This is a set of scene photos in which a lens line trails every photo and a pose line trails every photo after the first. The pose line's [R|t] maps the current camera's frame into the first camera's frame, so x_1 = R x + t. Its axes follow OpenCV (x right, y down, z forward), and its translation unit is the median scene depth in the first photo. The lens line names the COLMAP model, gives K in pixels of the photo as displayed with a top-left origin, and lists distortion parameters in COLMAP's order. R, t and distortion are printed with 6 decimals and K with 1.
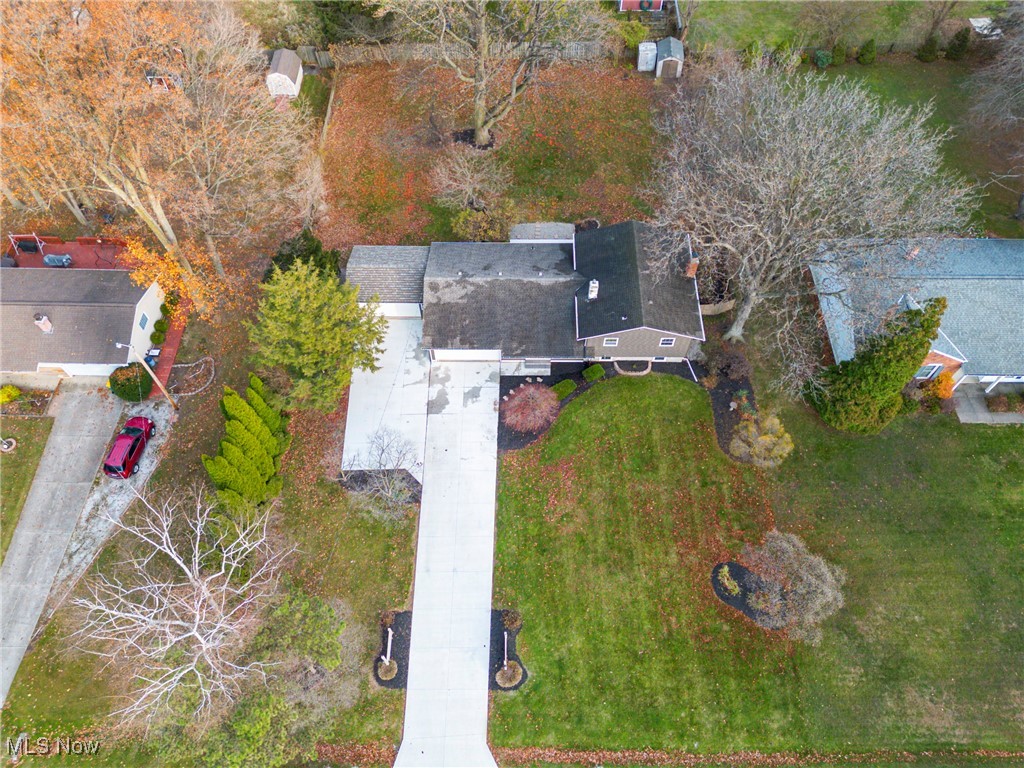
lens RADIAL K [[725.2, 0, 512.0], [0, 725.2, 384.0], [0, 0, 1]] dist [0.079640, -0.071099]
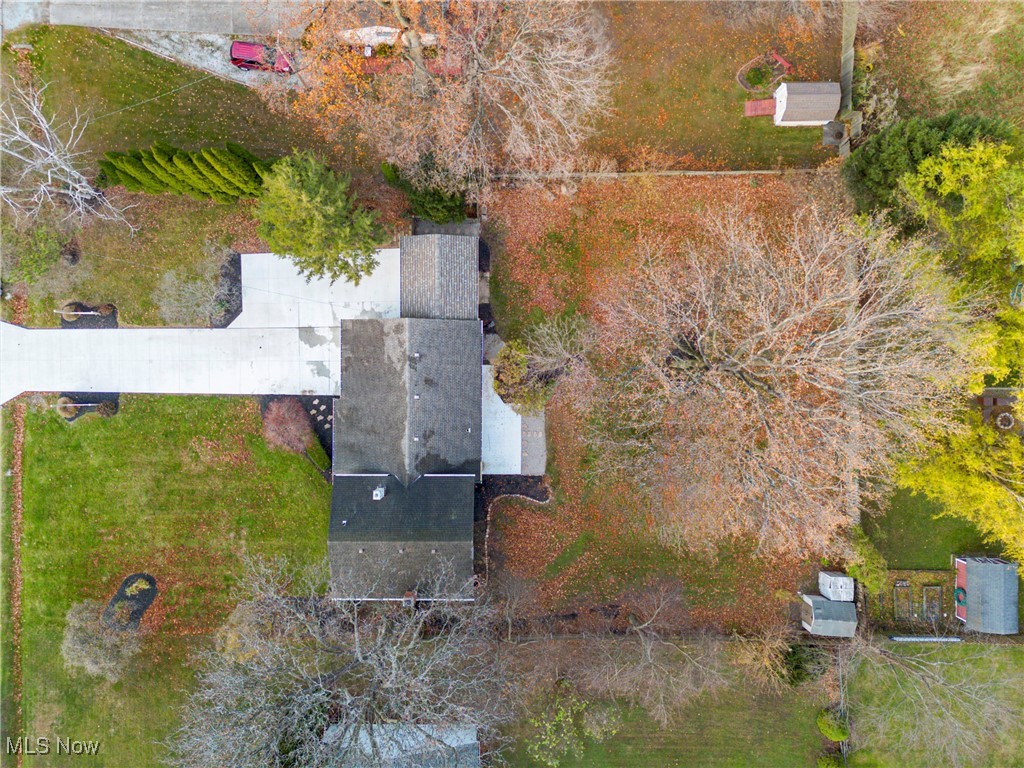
lens RADIAL K [[725.2, 0, 512.0], [0, 725.2, 384.0], [0, 0, 1]] dist [0.079640, -0.071099]
pose [[0.007707, 0.999913, 0.010747, -0.045858], [-0.835764, 0.000541, 0.549089, -0.842862], [0.549035, -0.013214, 0.835695, 0.290870]]
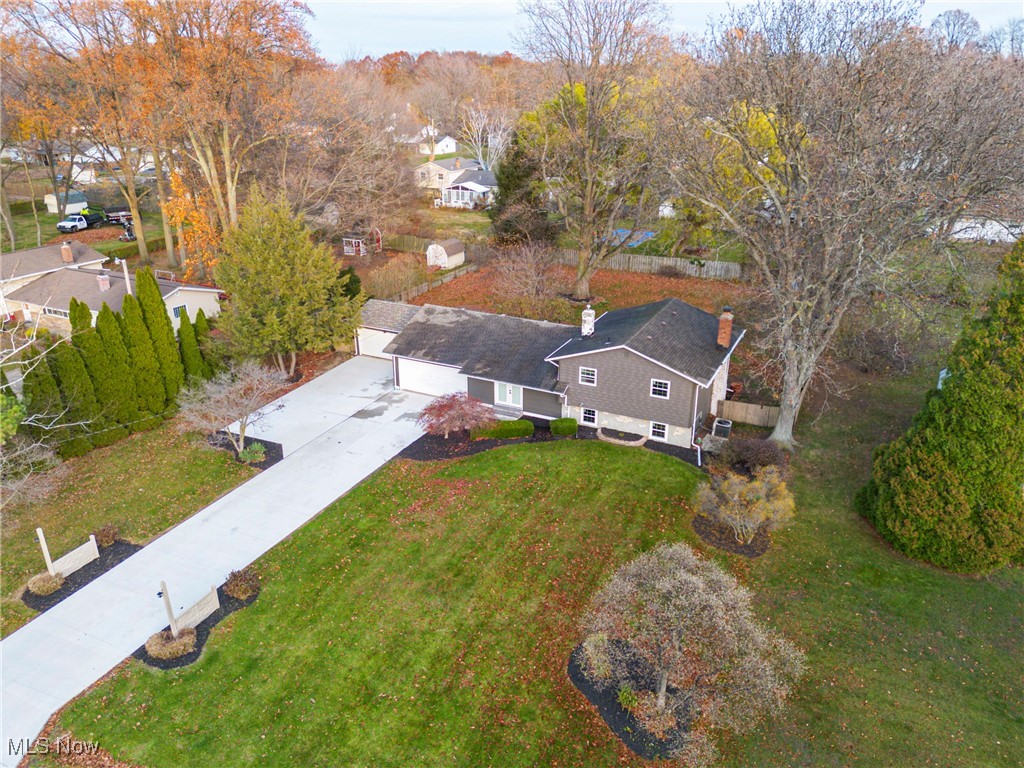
lens RADIAL K [[725.2, 0, 512.0], [0, 725.2, 384.0], [0, 0, 1]] dist [0.079640, -0.071099]
pose [[0.899420, 0.172253, -0.401713, 0.381174], [-0.373562, 0.780103, -0.501886, 0.369187], [0.226927, 0.601471, 0.765987, 0.416066]]
